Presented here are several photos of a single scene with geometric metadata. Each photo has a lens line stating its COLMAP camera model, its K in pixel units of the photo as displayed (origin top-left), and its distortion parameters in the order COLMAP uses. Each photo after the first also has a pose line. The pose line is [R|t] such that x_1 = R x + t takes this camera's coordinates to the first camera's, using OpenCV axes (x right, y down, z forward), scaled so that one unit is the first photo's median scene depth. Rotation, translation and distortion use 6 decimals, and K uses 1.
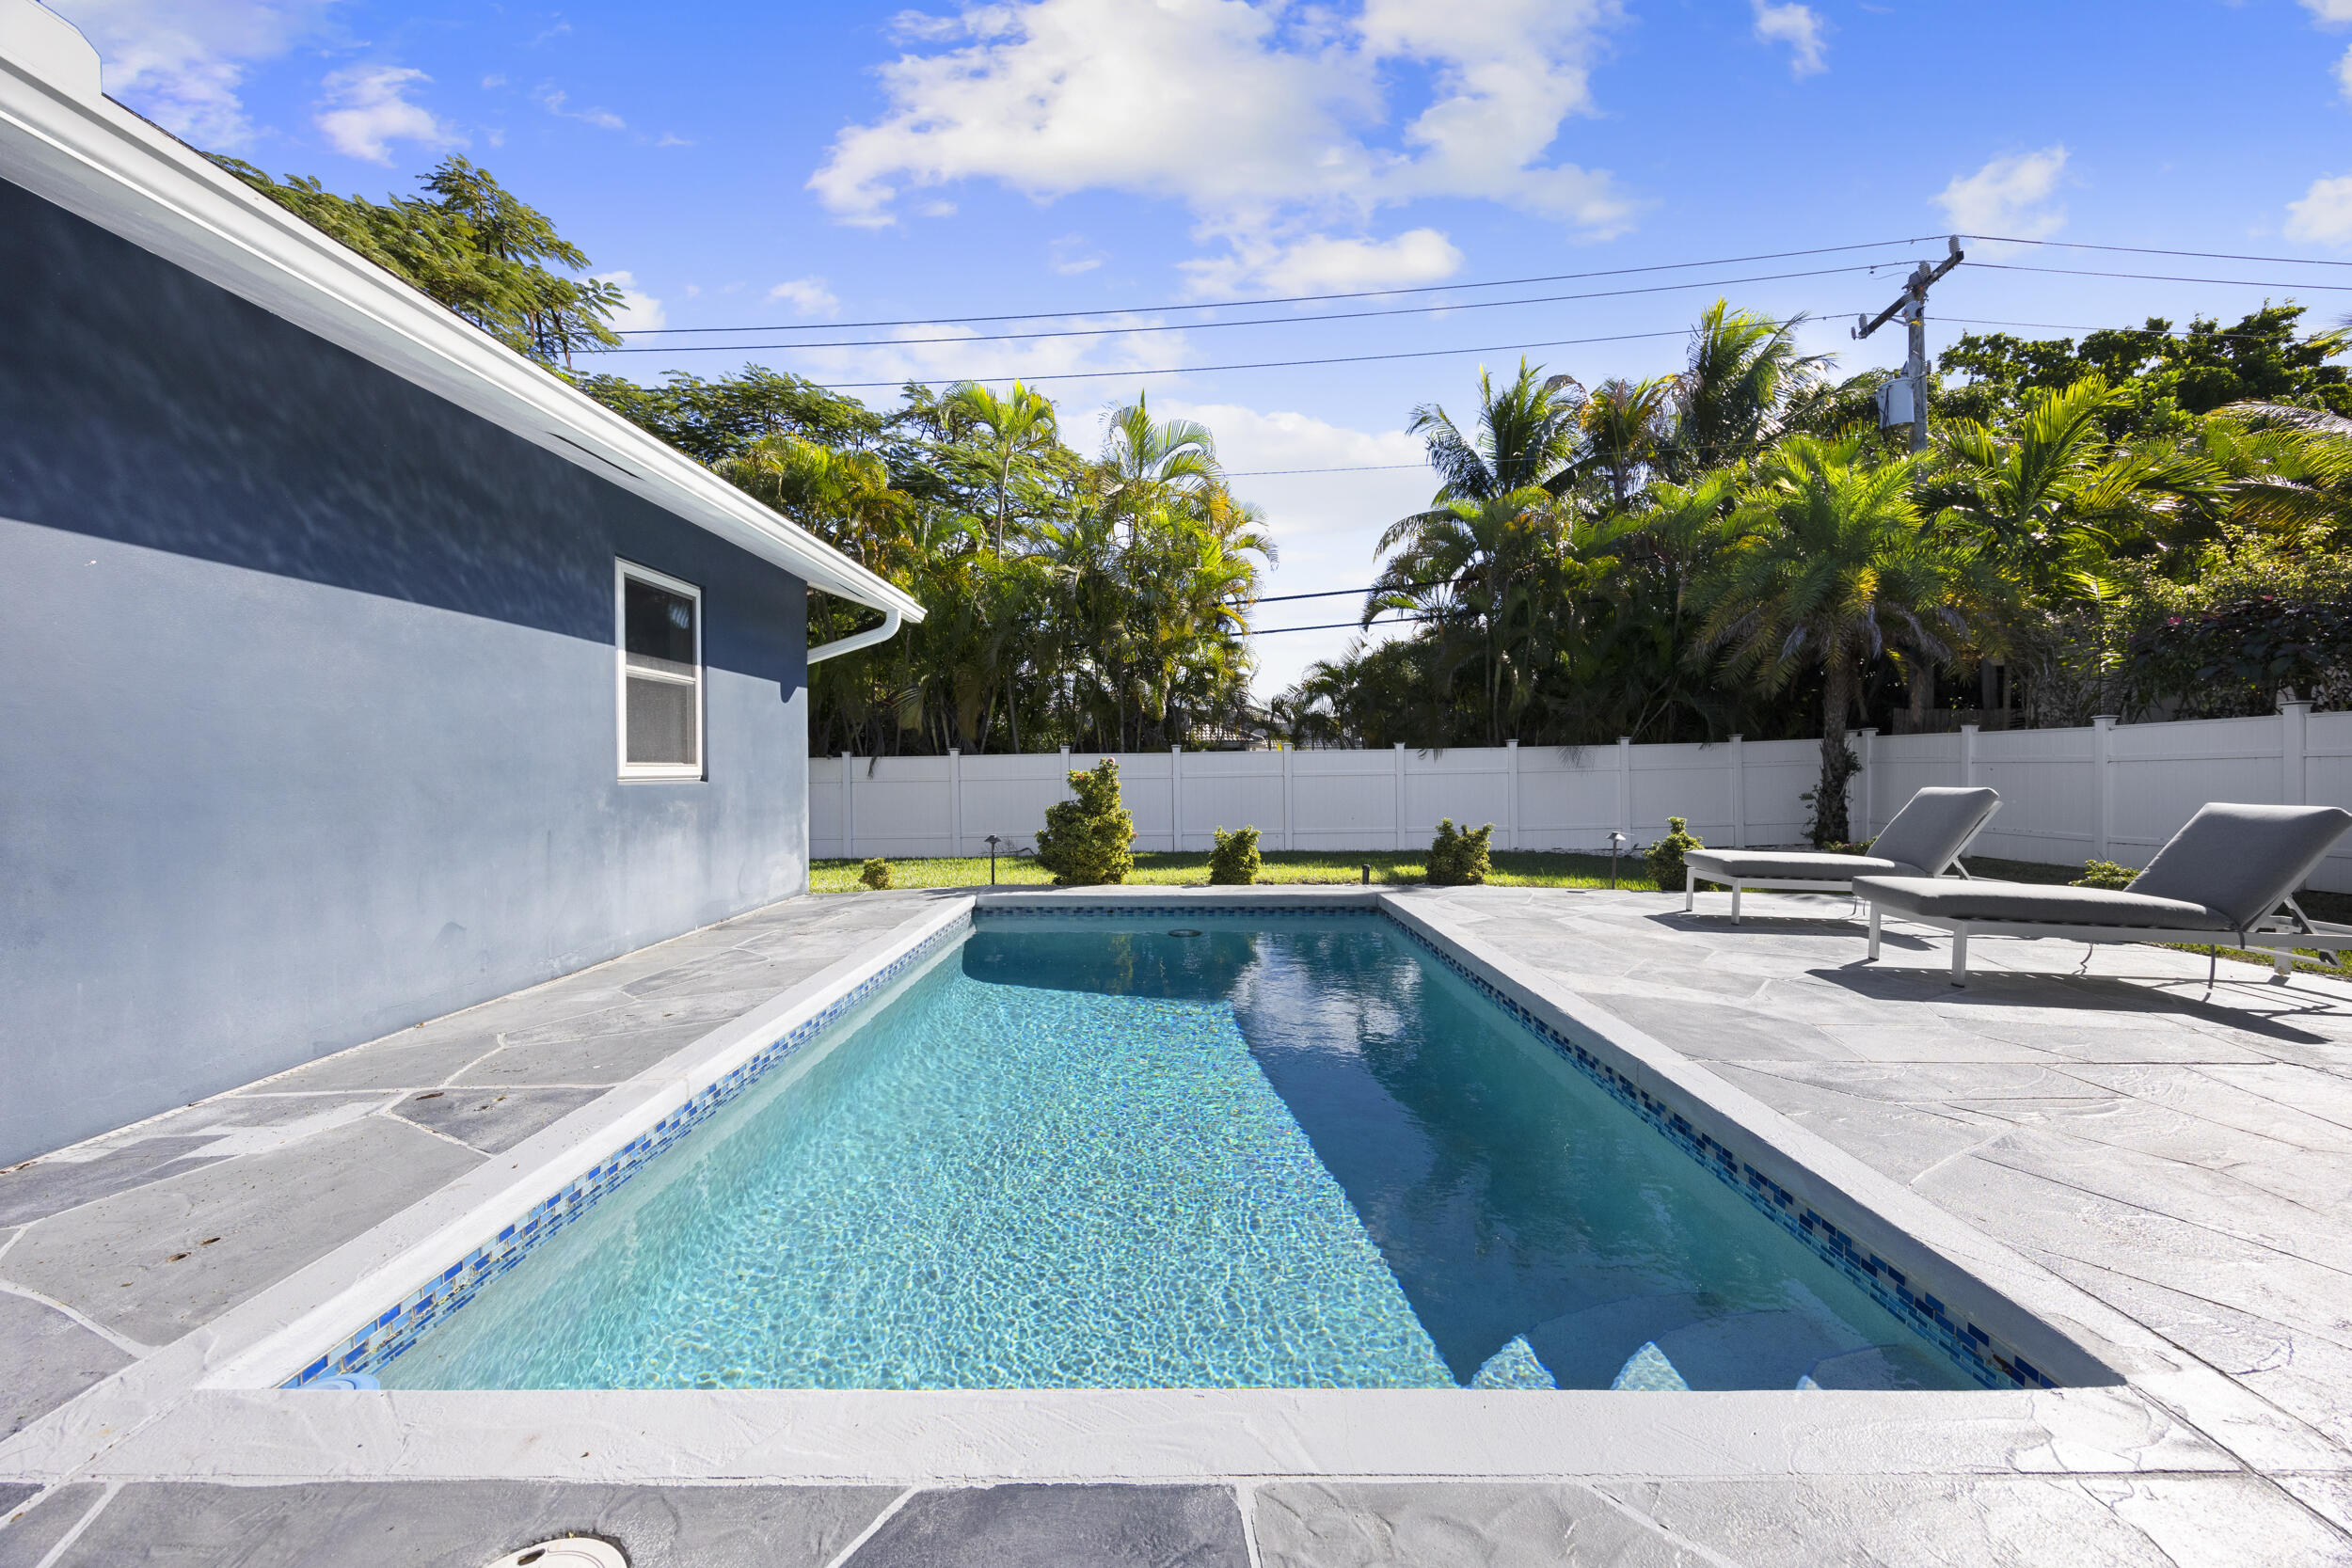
lens RADIAL K [[893.4, 0, 1181.3], [0, 893.4, 788.0], [0, 0, 1]] dist [-0.002982, -0.000035]
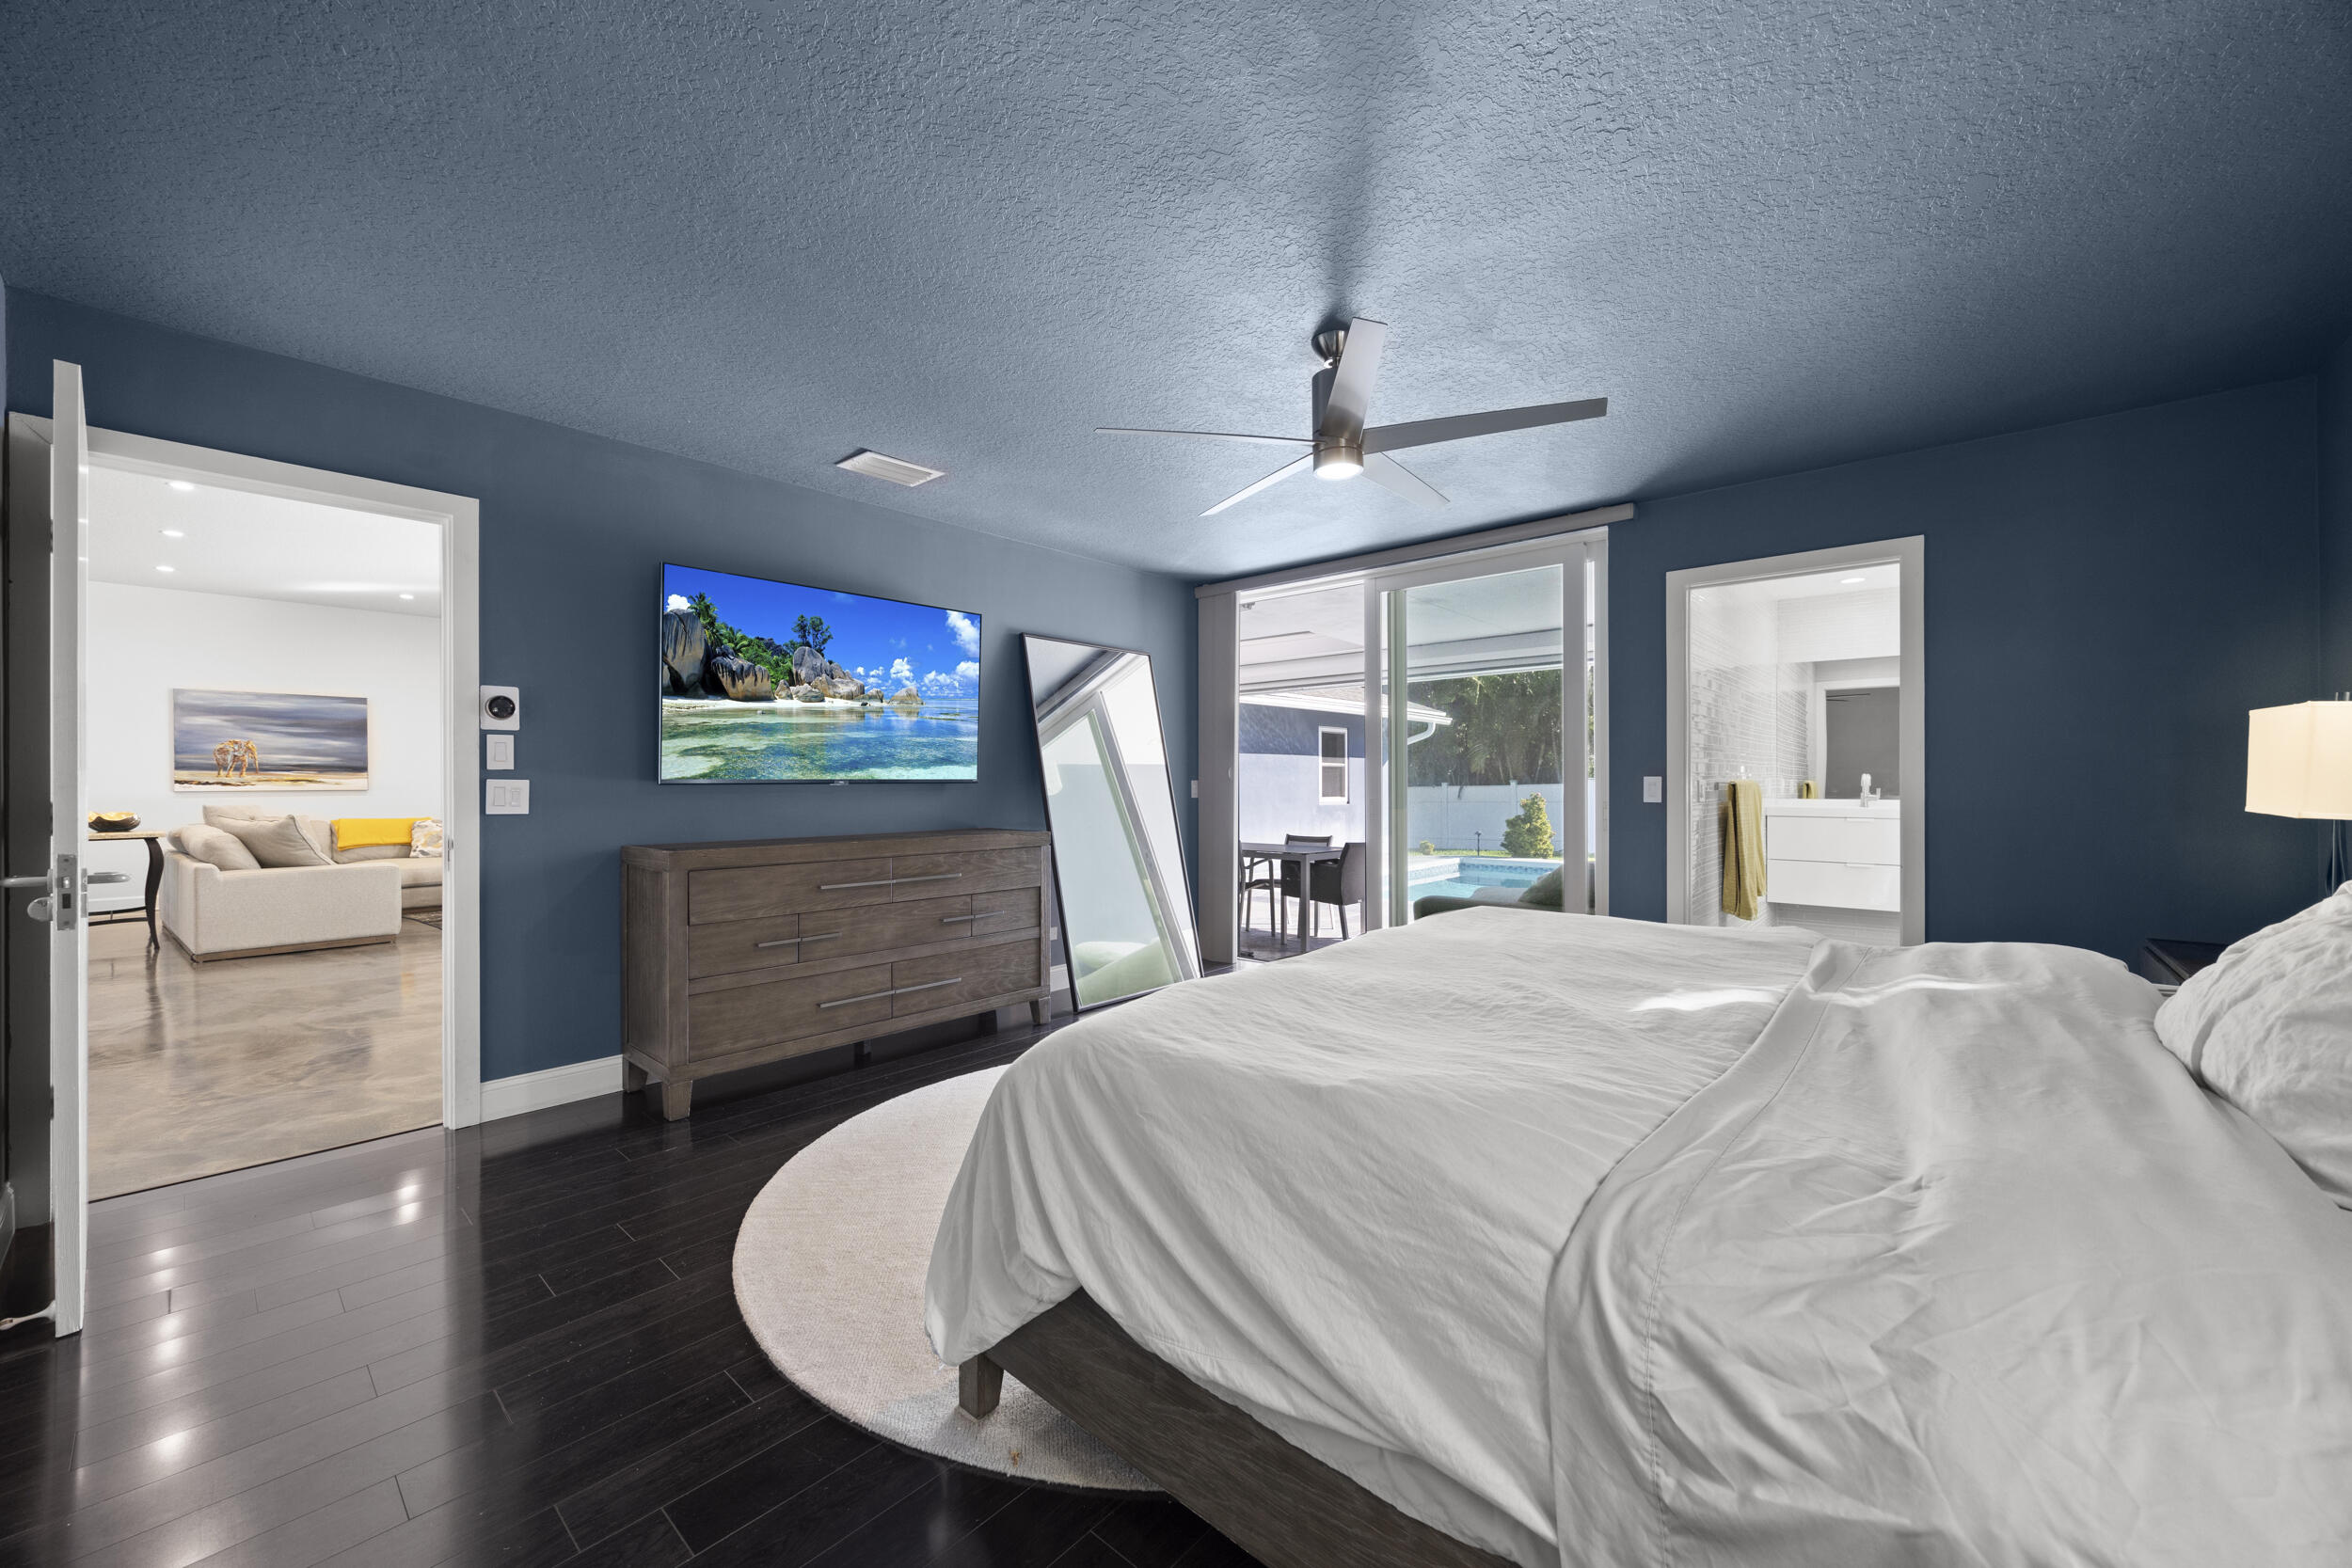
lens RADIAL K [[893.4, 0, 1179.8], [0, 893.4, 787.1], [0, 0, 1]] dist [-0.002982, -0.000035]
pose [[0.753857, -0.002240, -0.657034, 0.562307], [-0.009283, 0.999858, -0.014061, -0.011376], [0.656973, 0.016699, 0.753729, -0.893694]]
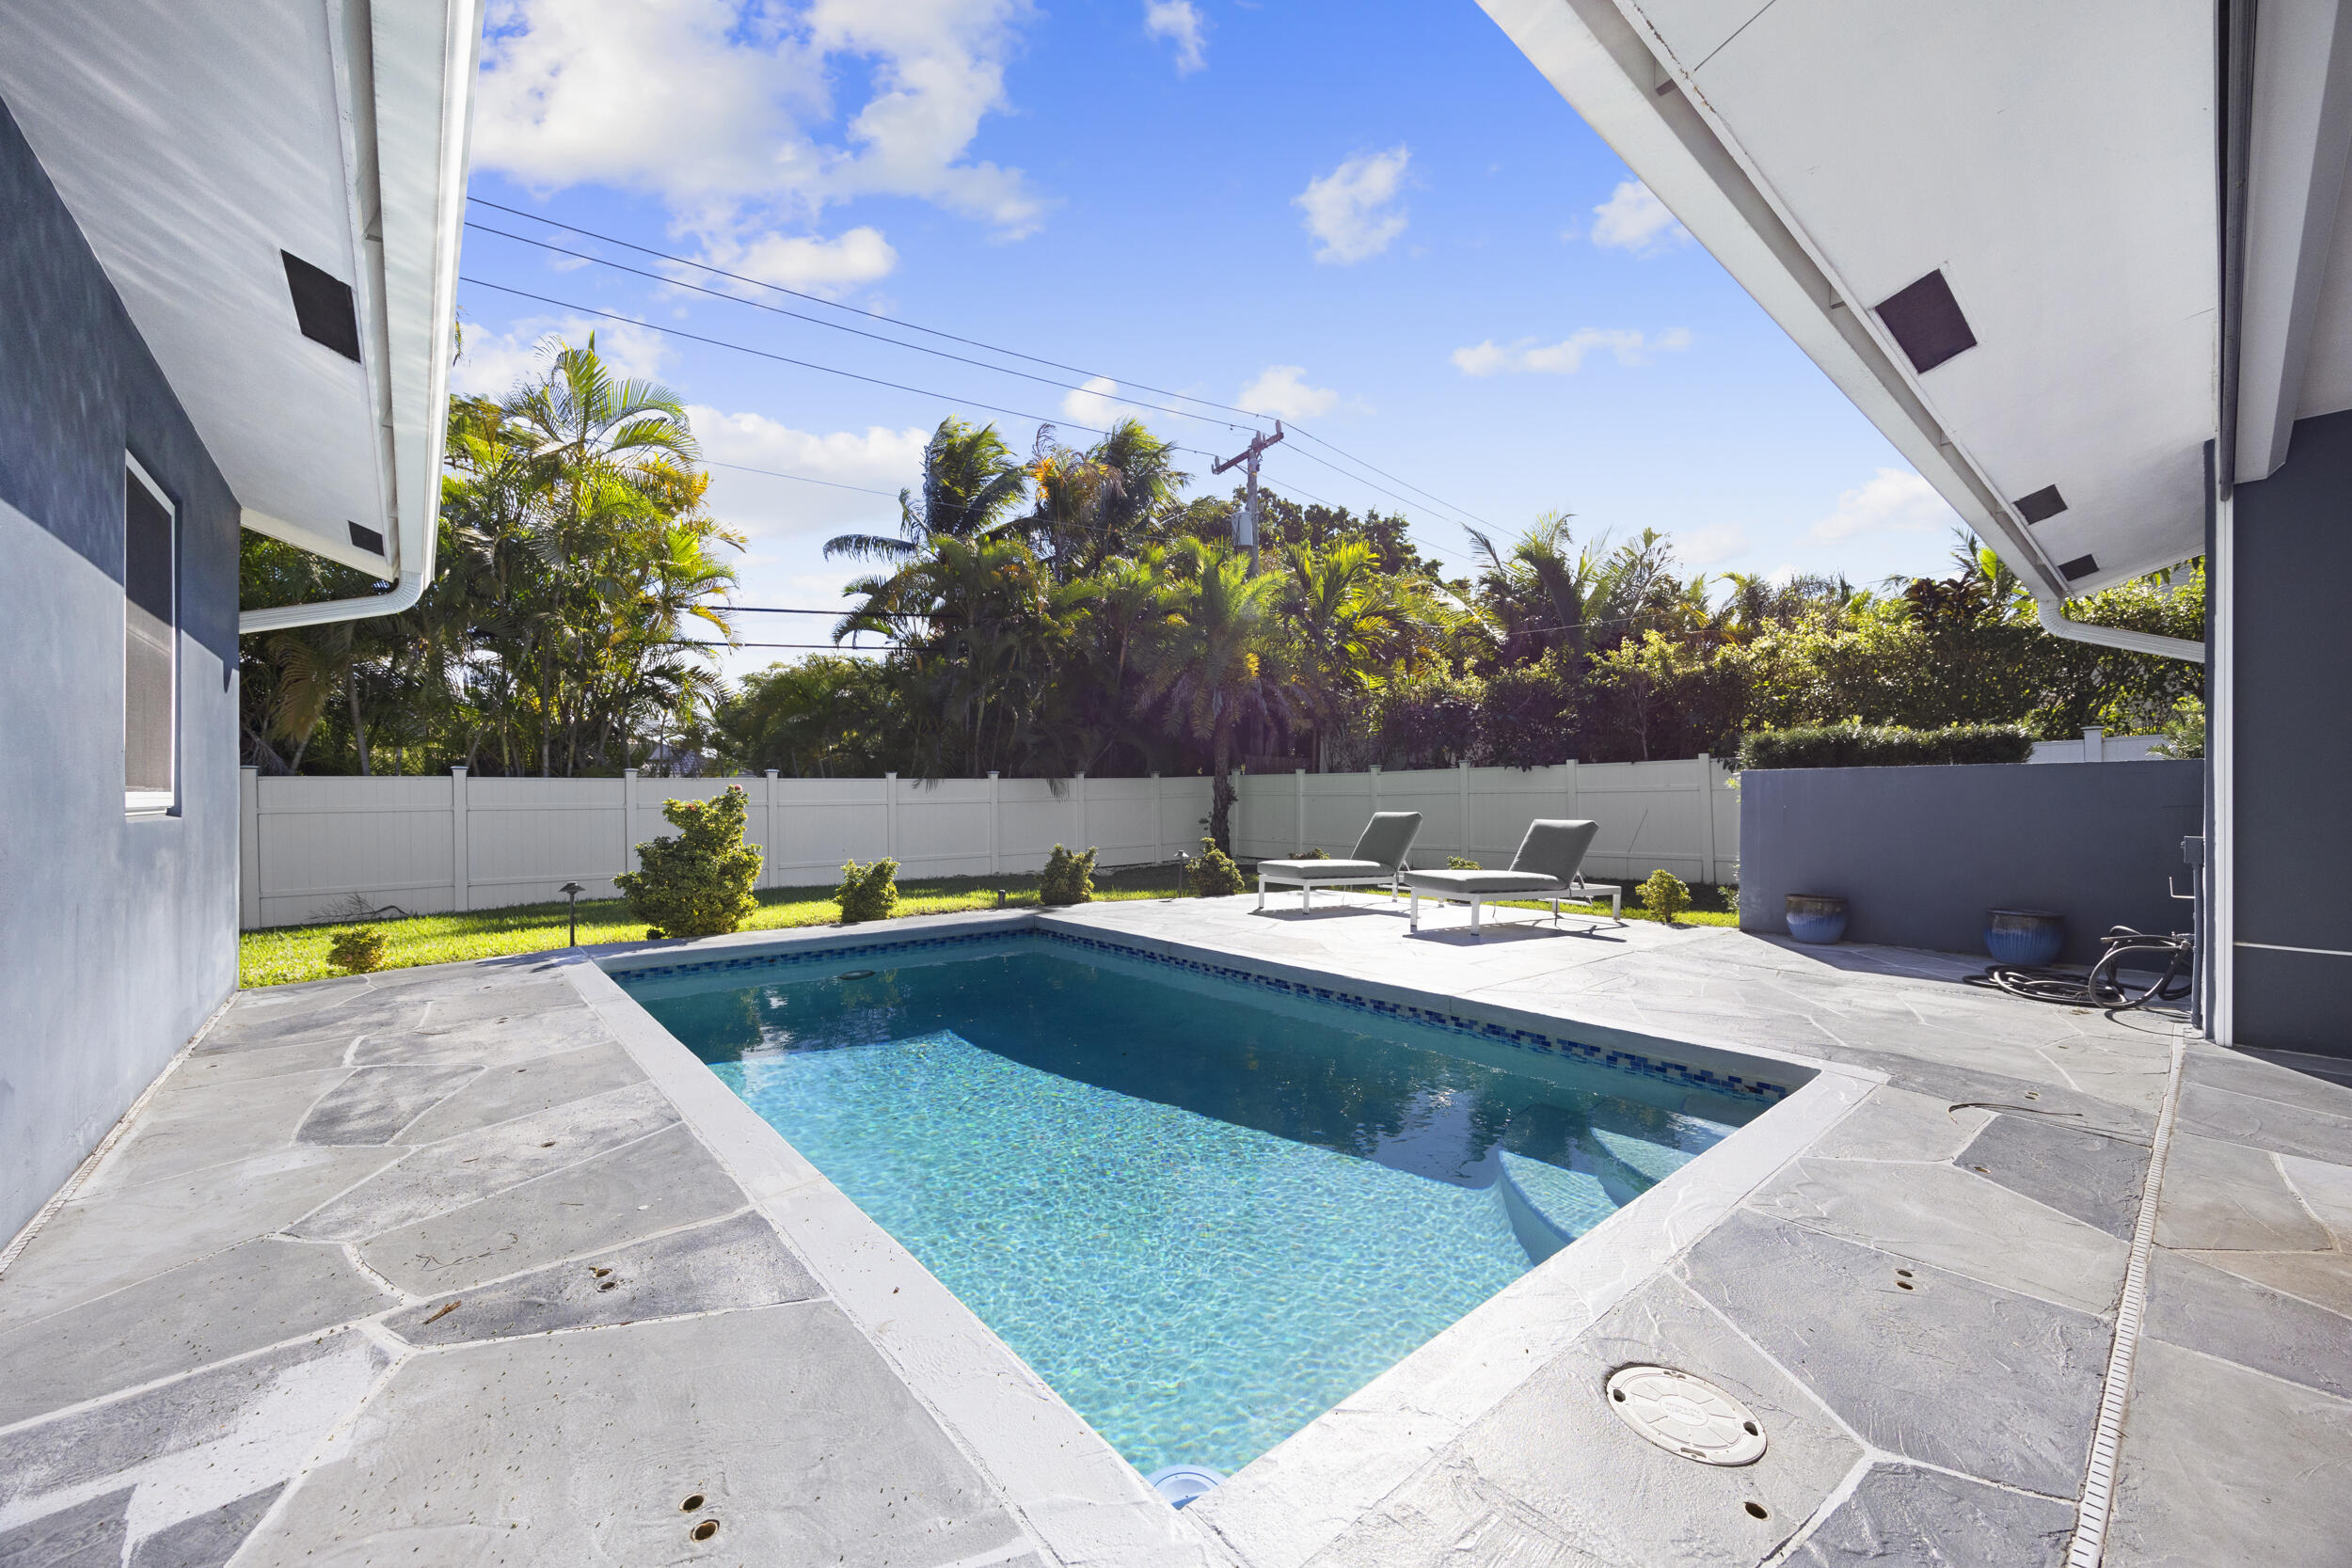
lens RADIAL K [[893.4, 0, 1187.5], [0, 893.4, 820.8], [0, 0, 1]] dist [-0.002982, -0.000035]
pose [[0.754941, -0.012329, 0.655676, -0.292620], [0.009533, 0.999924, 0.007826, -0.001958], [-0.655723, 0.000342, 0.755001, 0.057724]]
